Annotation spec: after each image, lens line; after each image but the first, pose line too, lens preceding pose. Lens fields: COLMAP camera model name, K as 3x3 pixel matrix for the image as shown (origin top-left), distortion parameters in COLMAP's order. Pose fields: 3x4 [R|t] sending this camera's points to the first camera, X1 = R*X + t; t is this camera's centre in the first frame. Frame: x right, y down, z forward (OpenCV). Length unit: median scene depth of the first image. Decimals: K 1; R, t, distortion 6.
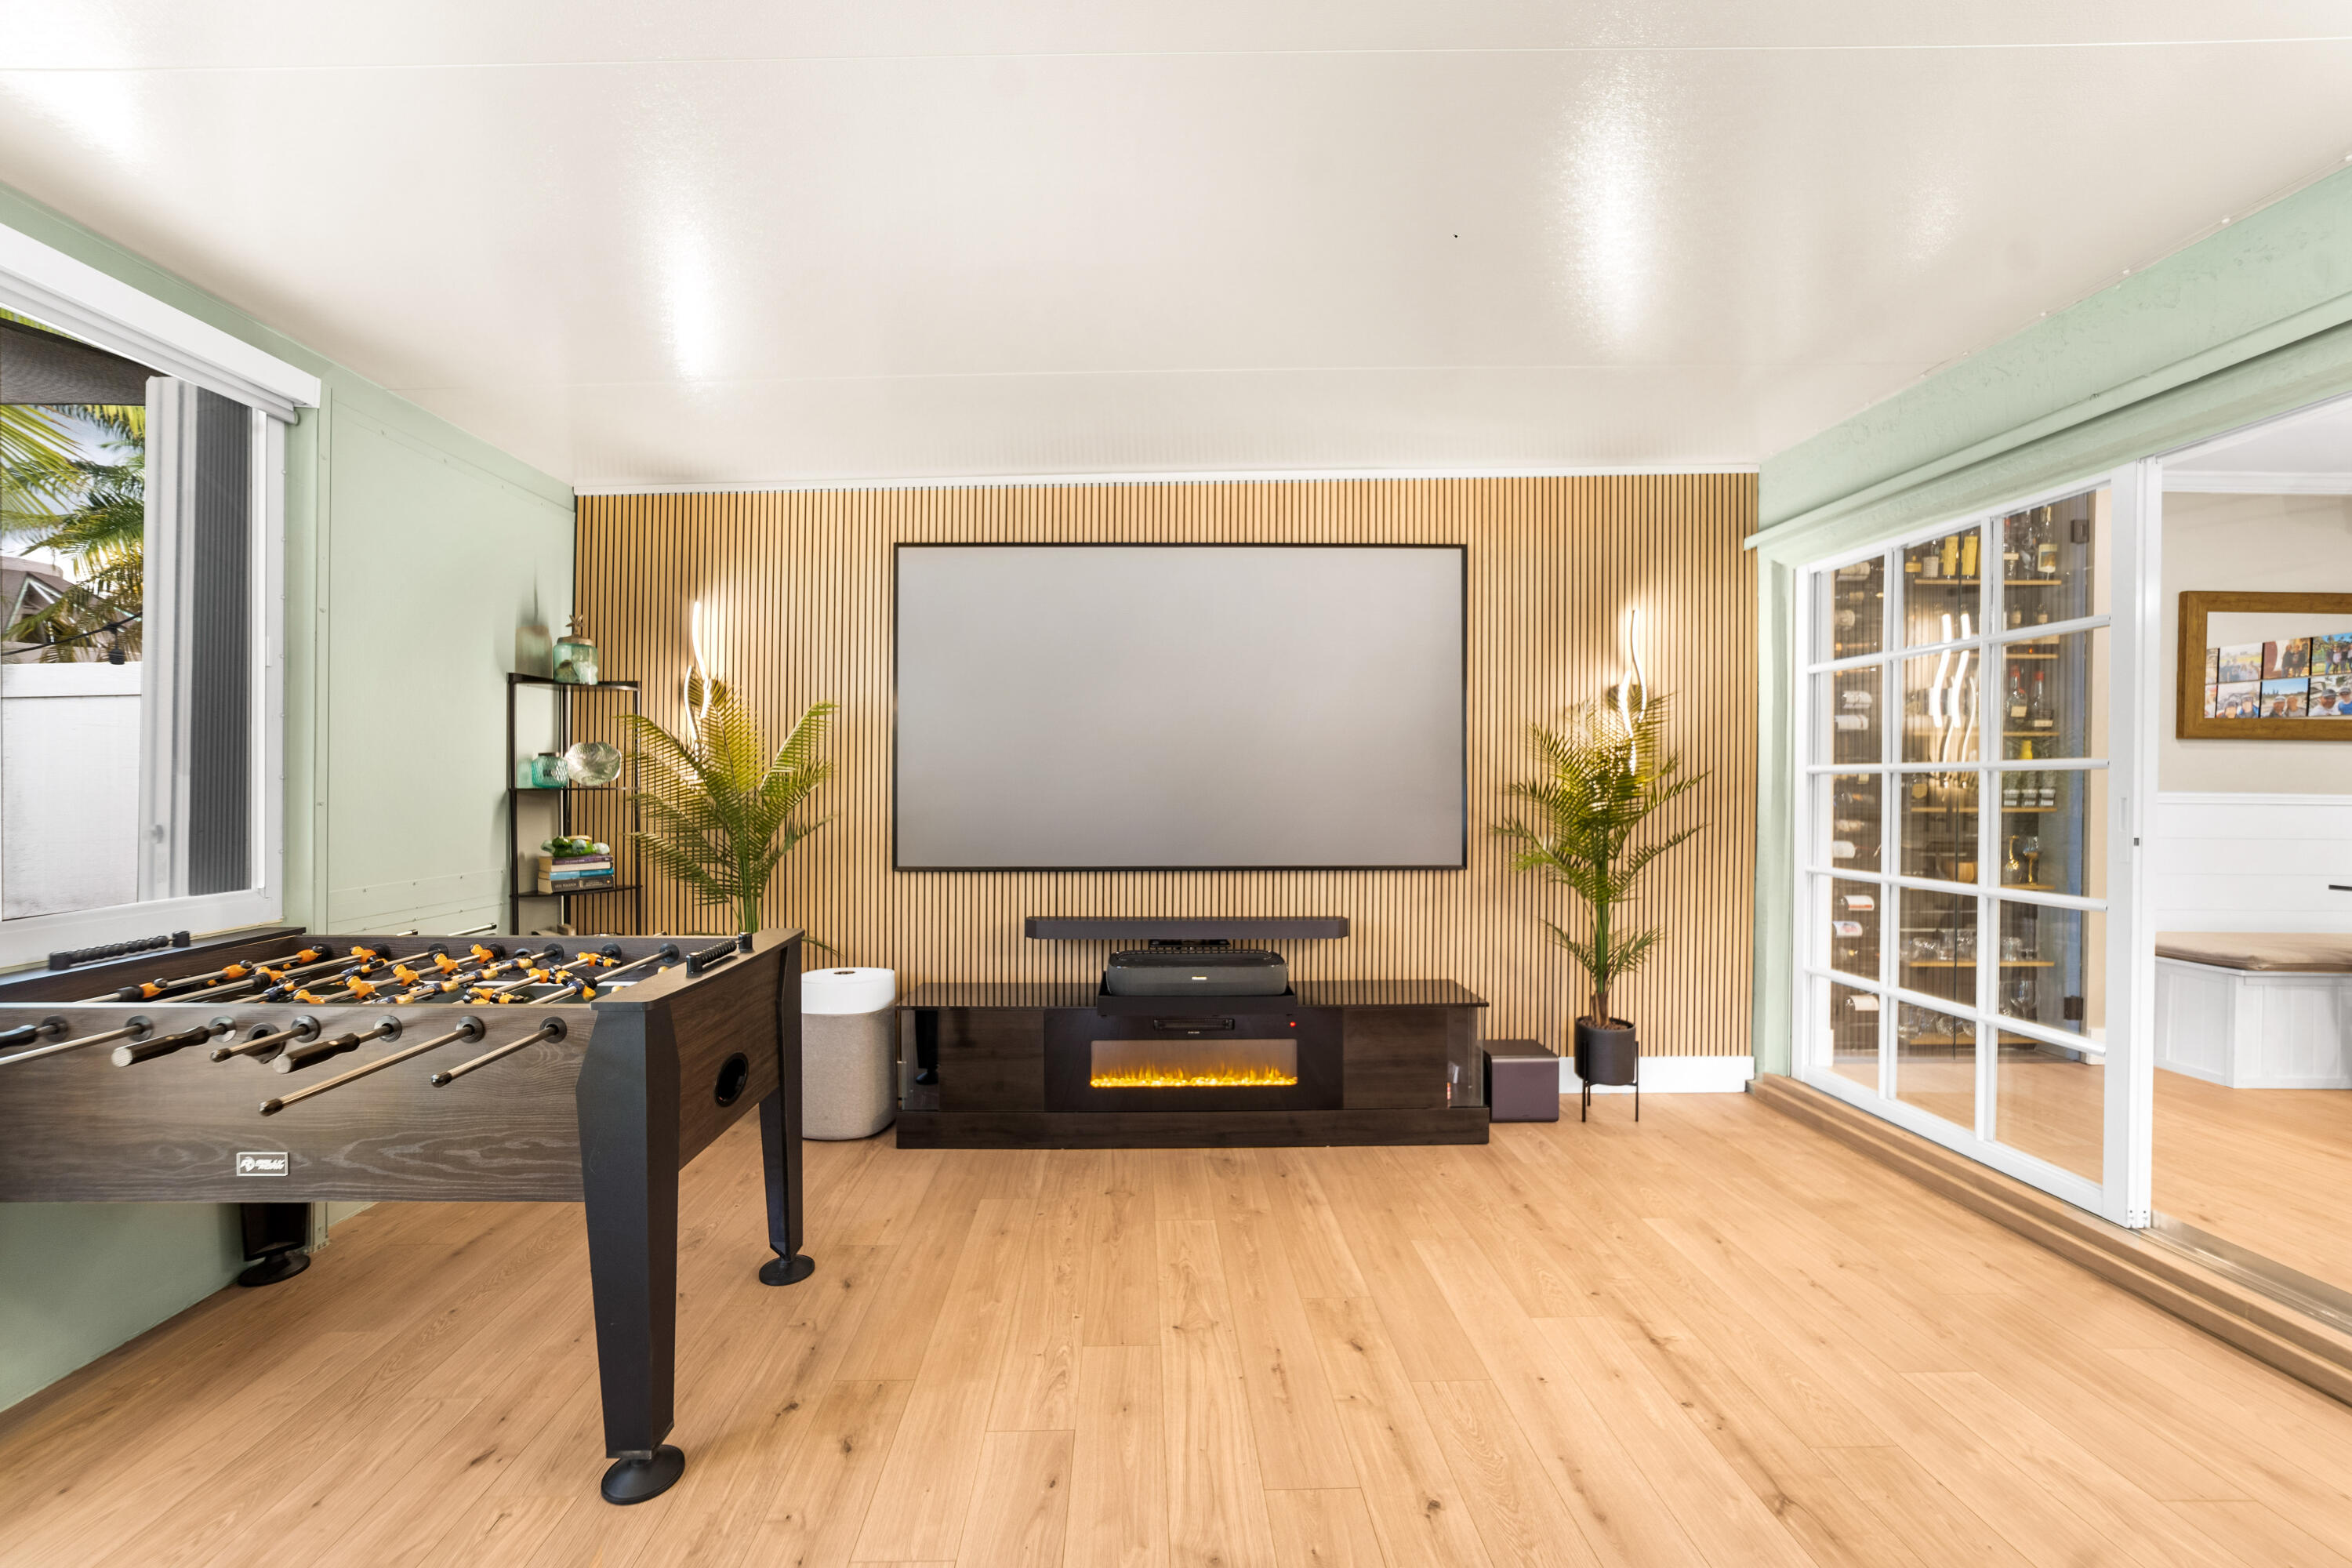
lens RADIAL K [[900.9, 0, 1147.9], [0, 900.9, 786.8], [0, 0, 1]] dist [-0.006259, 0.000373]
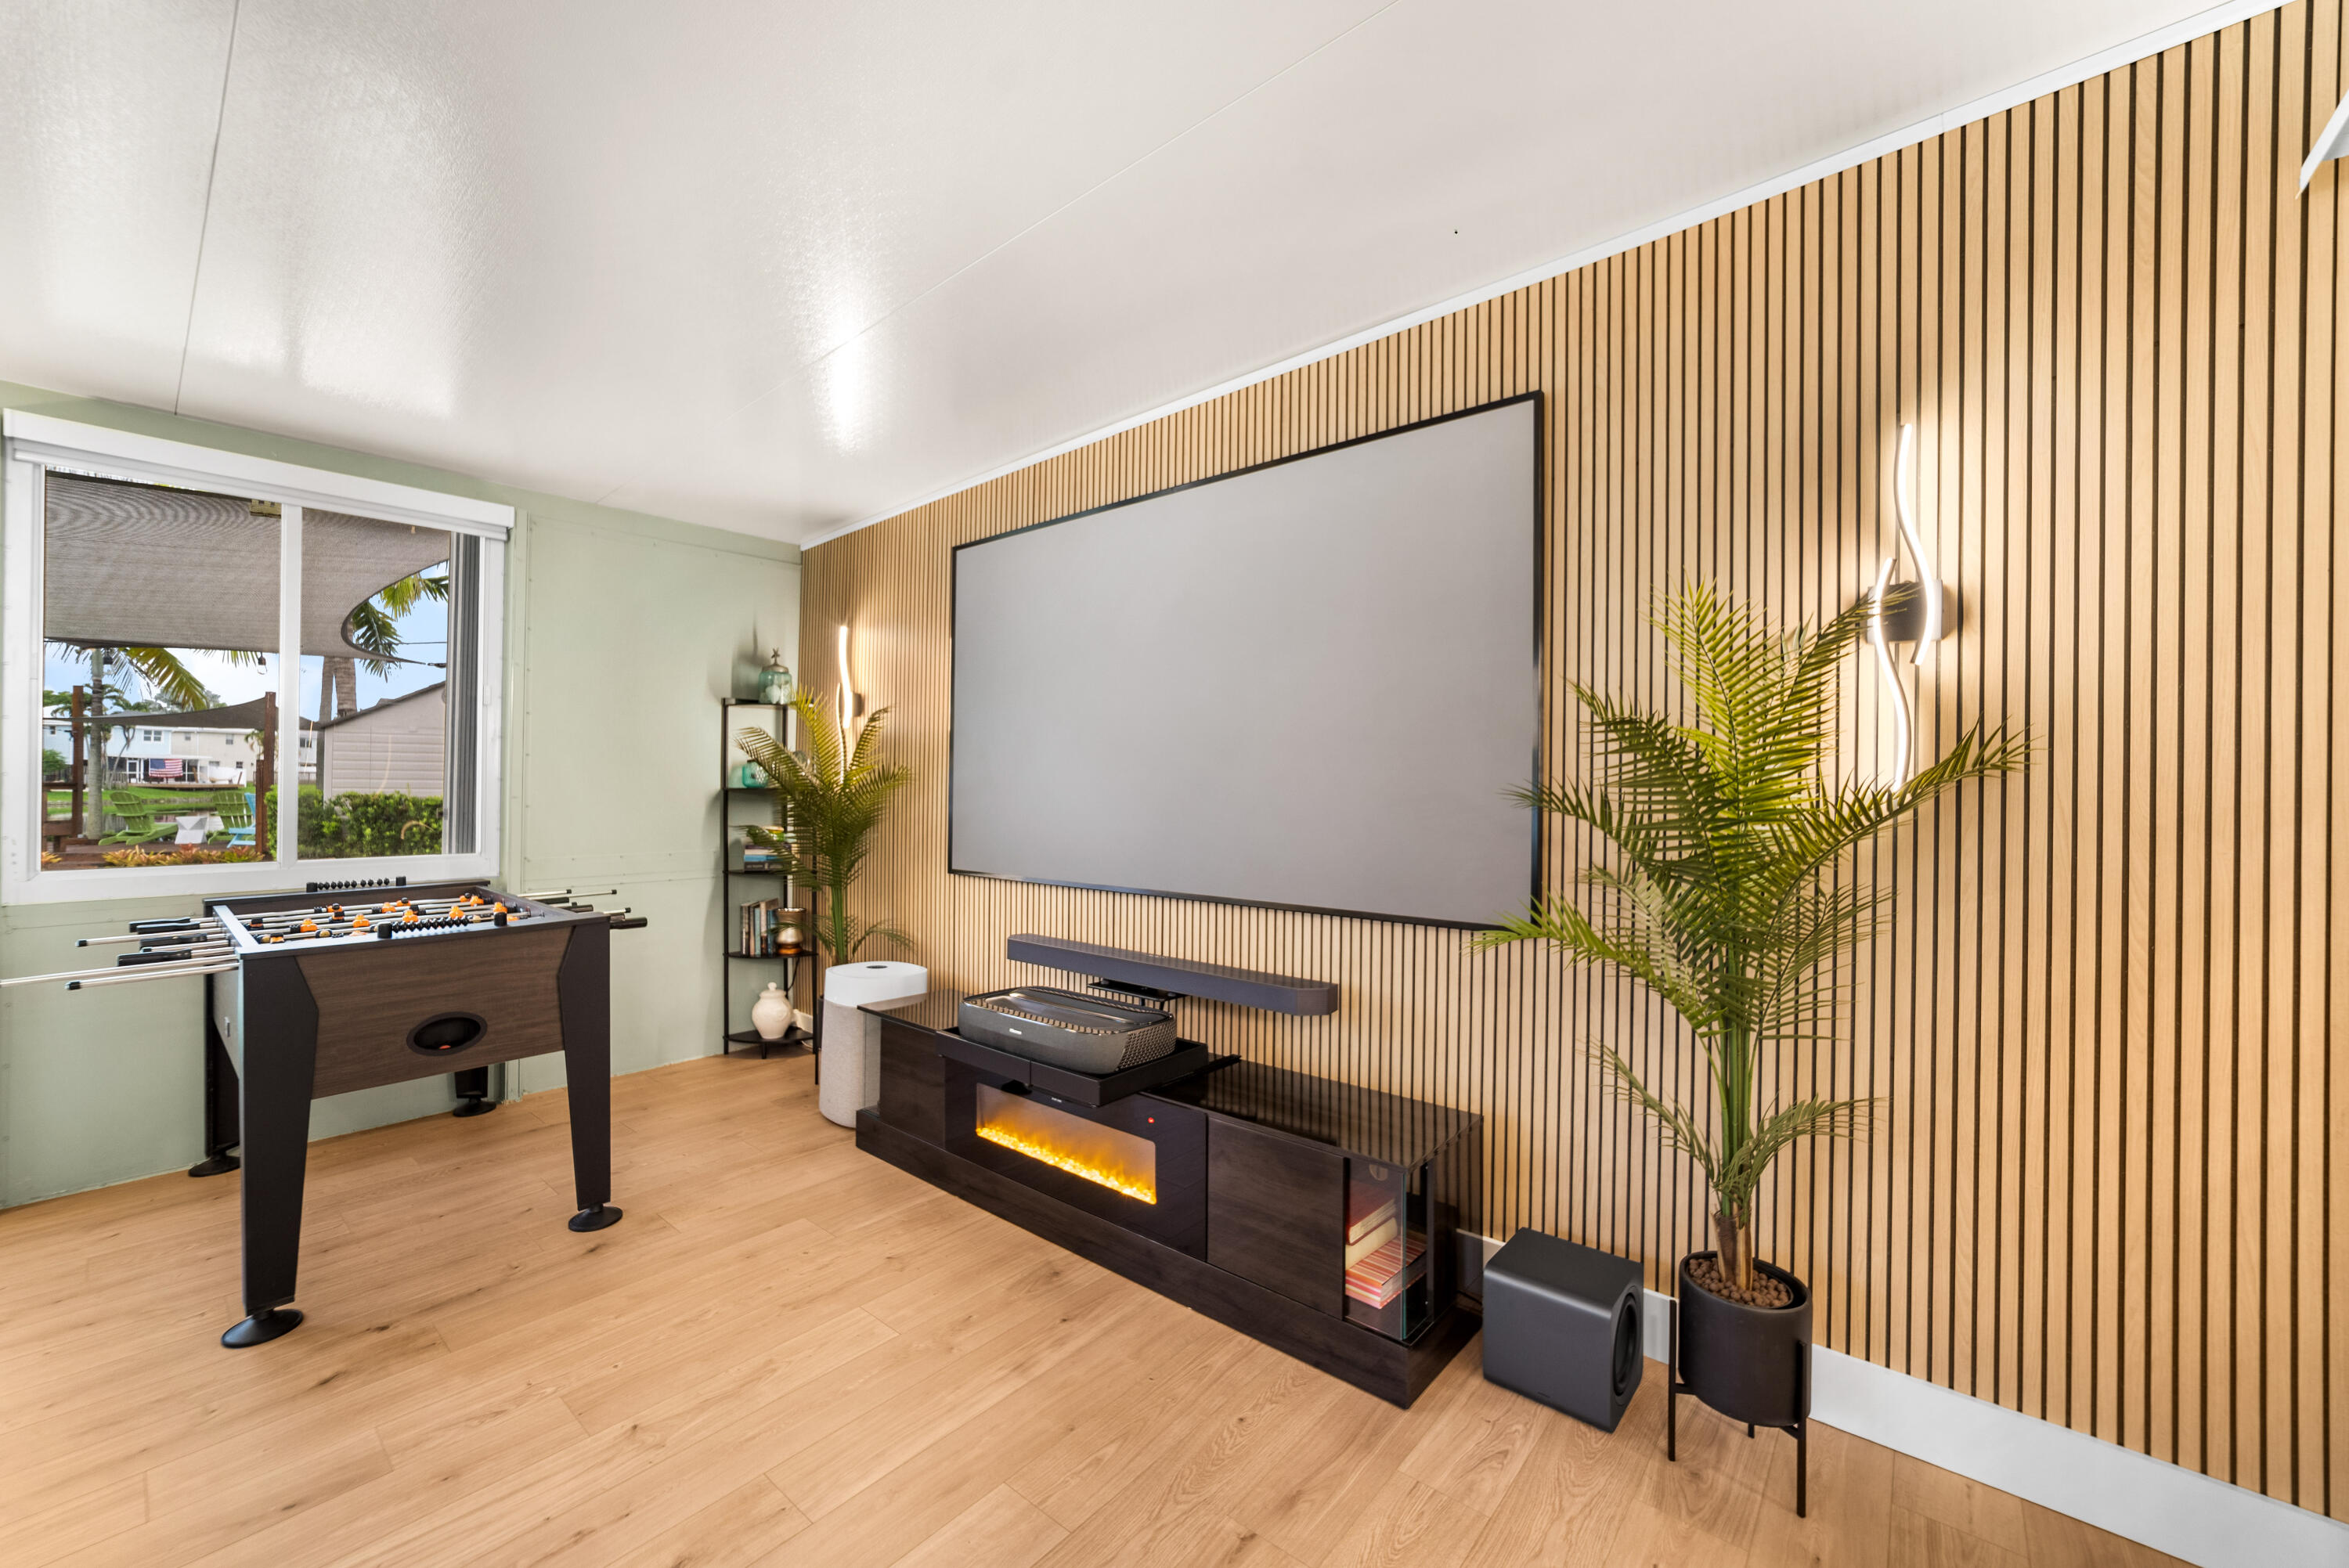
lens RADIAL K [[899.7, 0, 1191.3], [0, 899.7, 780.5], [0, 0, 1]] dist [-0.006259, 0.000373]
pose [[0.759807, 0.000320, -0.650148, 0.622184], [-0.012221, 0.999830, -0.013791, 0.000877], [0.650034, 0.018424, 0.759682, 0.443786]]
